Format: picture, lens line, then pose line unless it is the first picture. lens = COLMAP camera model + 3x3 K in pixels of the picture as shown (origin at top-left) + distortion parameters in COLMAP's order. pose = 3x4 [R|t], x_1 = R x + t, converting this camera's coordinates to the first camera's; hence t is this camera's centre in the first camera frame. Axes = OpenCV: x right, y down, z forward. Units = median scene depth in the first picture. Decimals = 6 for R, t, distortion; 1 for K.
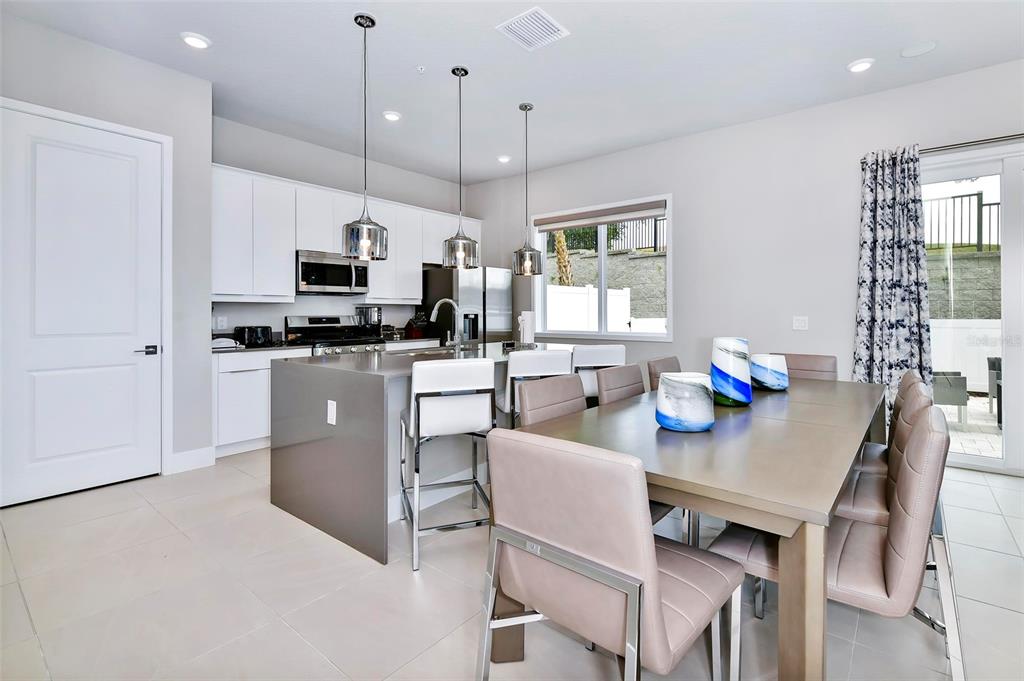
lens RADIAL K [[461.3, 0, 548.6], [0, 461.3, 312.8], [0, 0, 1]] dist [-0.012631, -0.000122]
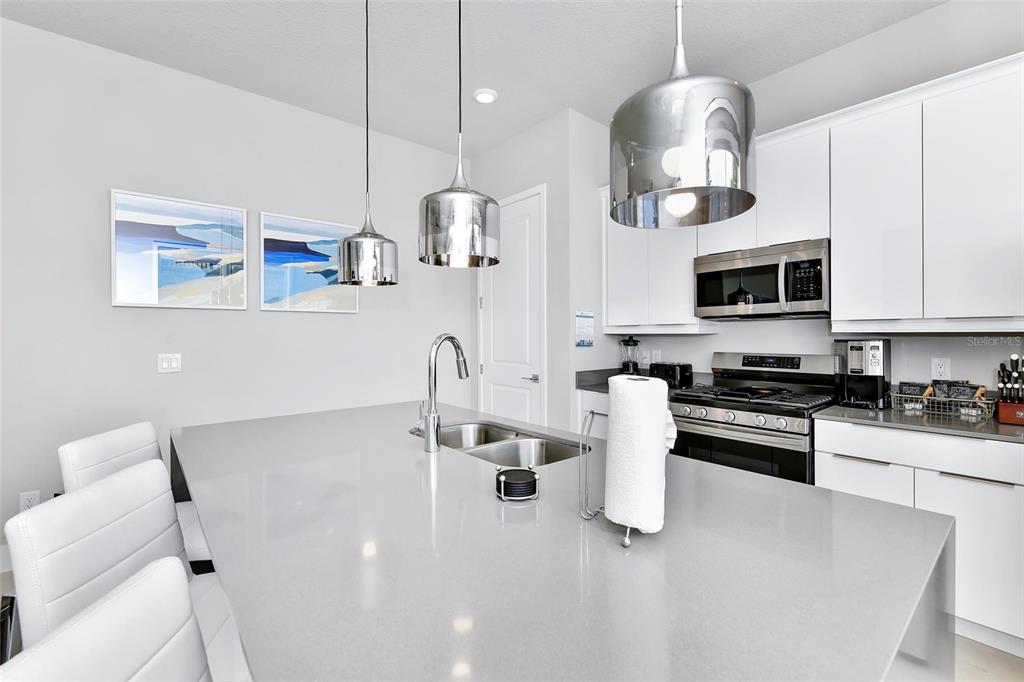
lens RADIAL K [[448.6, 0, 515.0], [0, 448.6, 333.1], [0, 0, 1]] dist [-0.000983, -0.000462]
pose [[-0.215776, -0.001386, -0.976442, 0.166777], [0.002750, 0.999994, -0.002027, -0.021736], [0.976439, -0.003123, -0.215771, 0.863308]]
